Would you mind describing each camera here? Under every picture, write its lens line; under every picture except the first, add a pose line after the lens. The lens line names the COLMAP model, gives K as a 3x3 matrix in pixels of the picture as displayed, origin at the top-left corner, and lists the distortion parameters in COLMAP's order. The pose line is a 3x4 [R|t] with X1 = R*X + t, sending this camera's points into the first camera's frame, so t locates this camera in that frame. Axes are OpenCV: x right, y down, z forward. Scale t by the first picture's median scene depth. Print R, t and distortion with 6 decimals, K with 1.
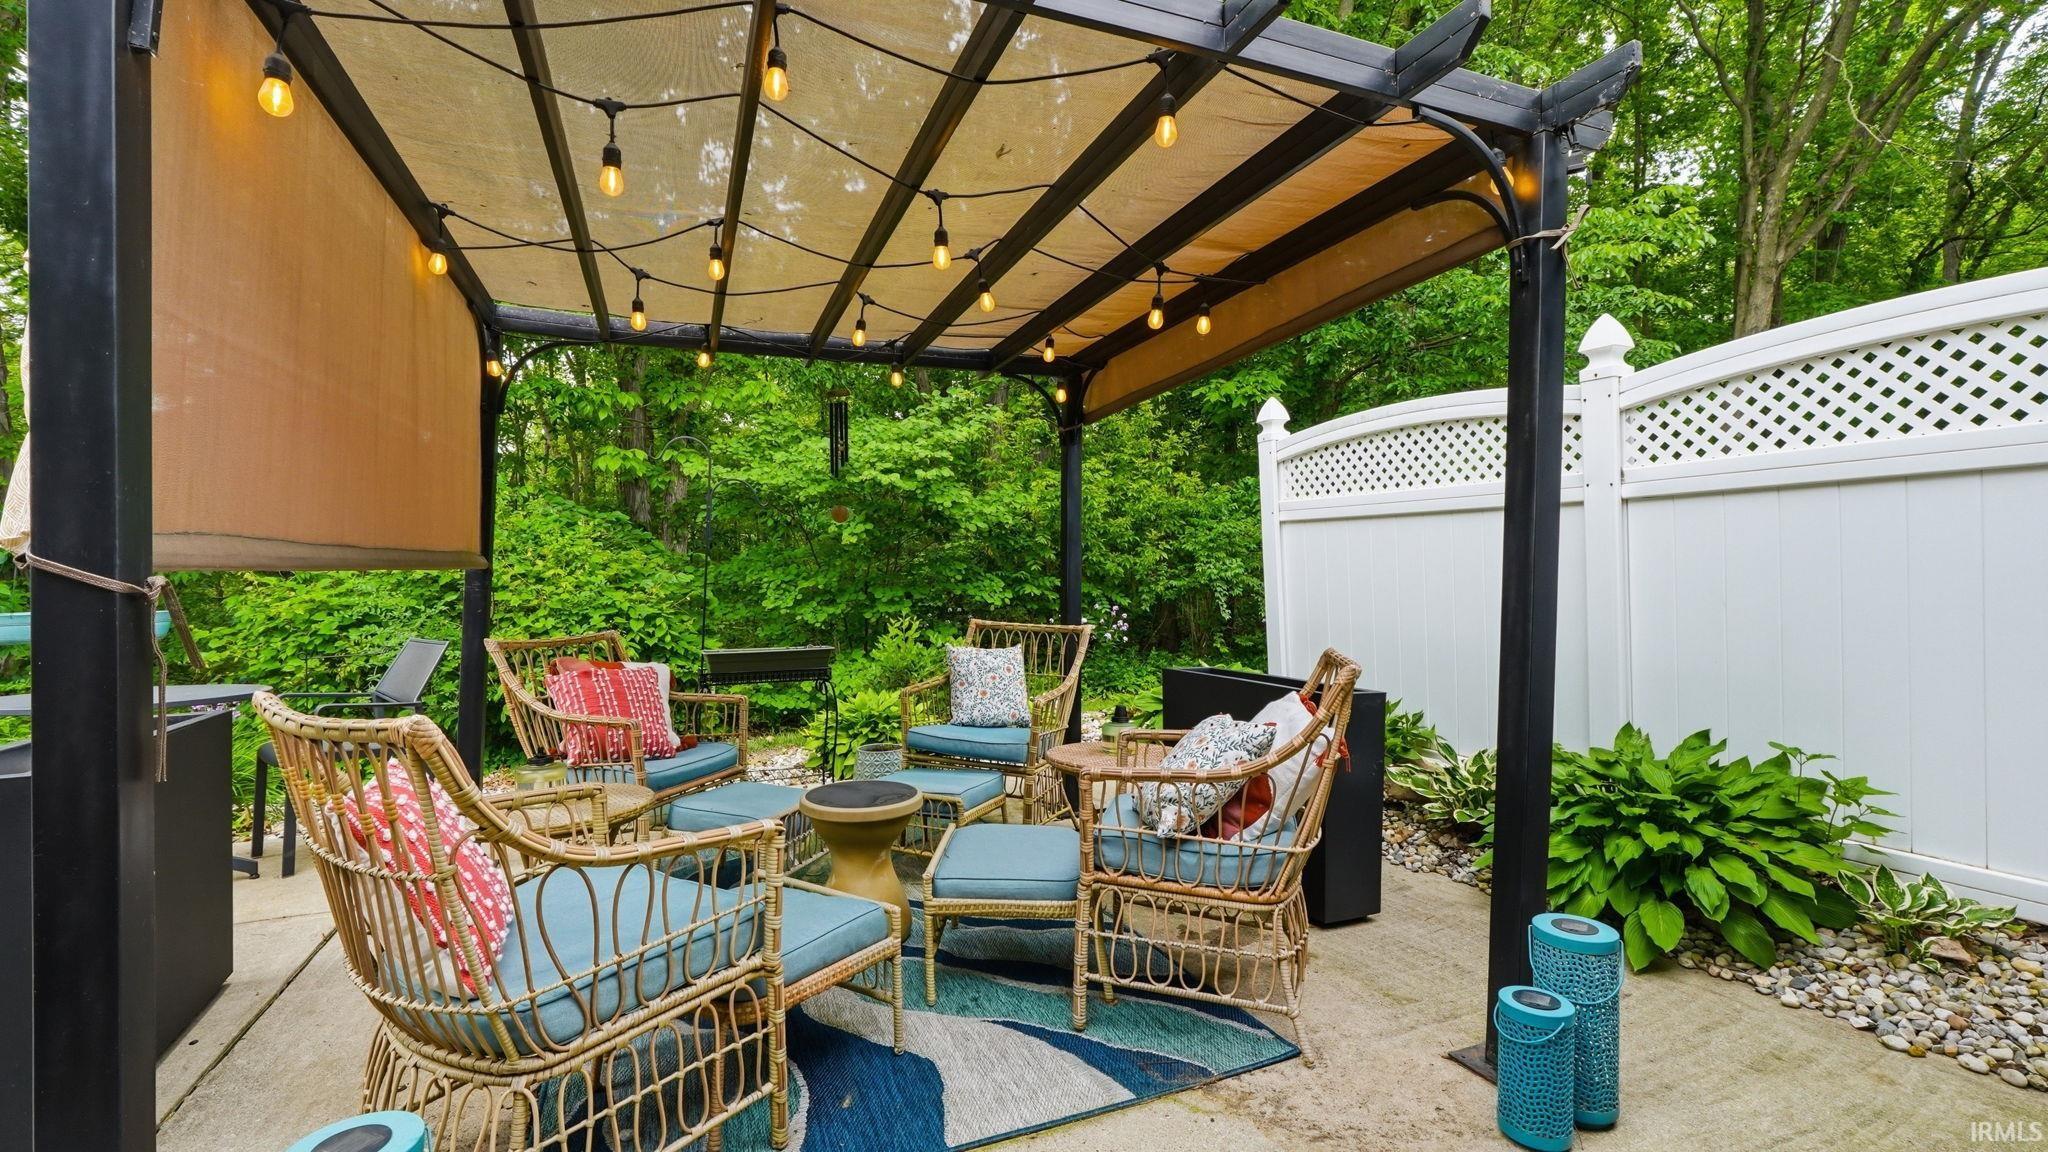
lens RADIAL K [[862.4, 0, 1015.4], [0, 862.4, 573.2], [0, 0, 1]] dist [-0.012024, 0.002188]
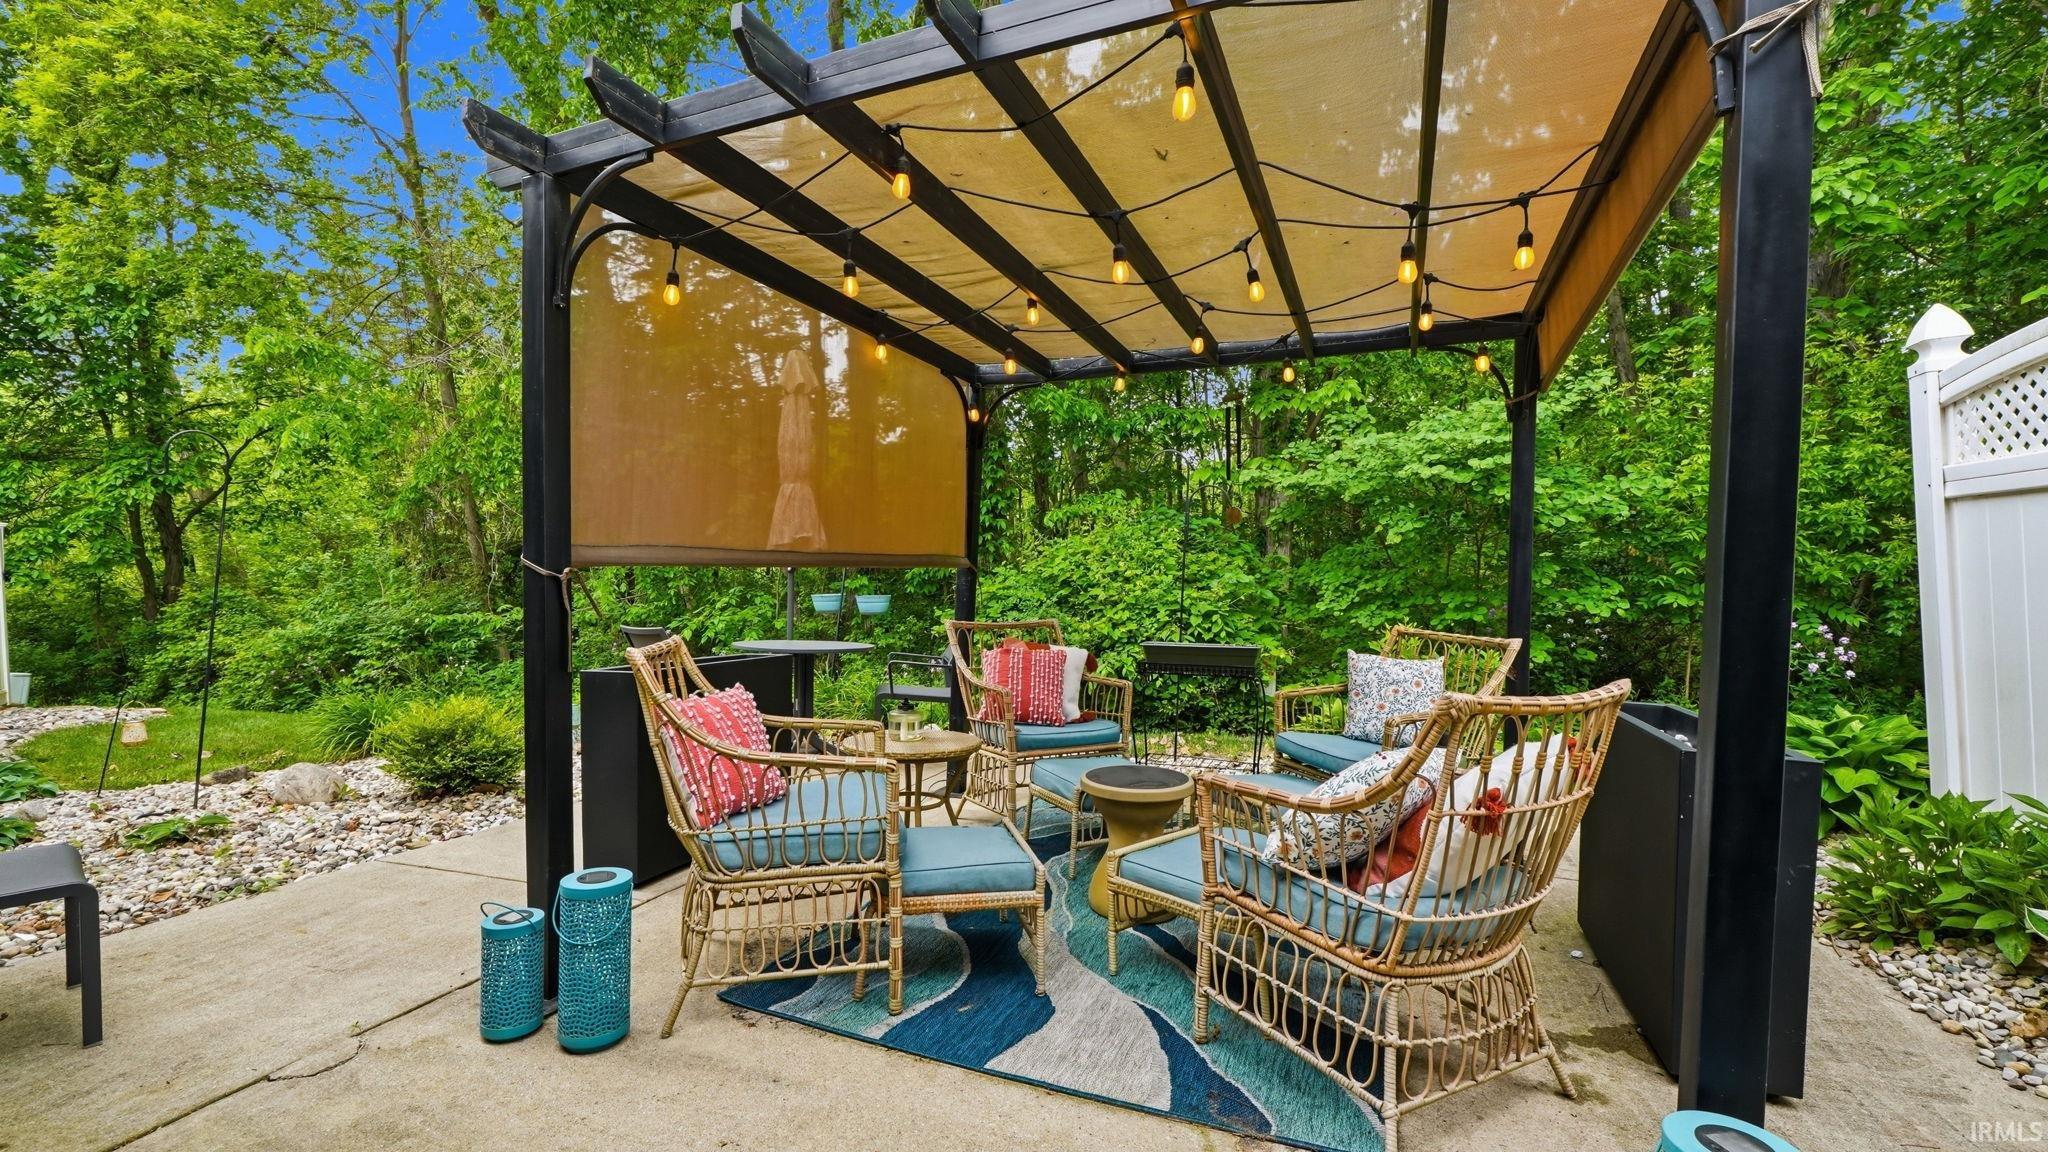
lens RADIAL K [[862.4, 0, 1018.3], [0, 862.4, 586.9], [0, 0, 1]] dist [-0.012024, 0.002188]
pose [[0.714026, 0.018430, -0.699877, 0.179700], [-0.009370, 0.999815, 0.016769, 0.000624], [0.700056, -0.005416, 0.714067, 0.049450]]
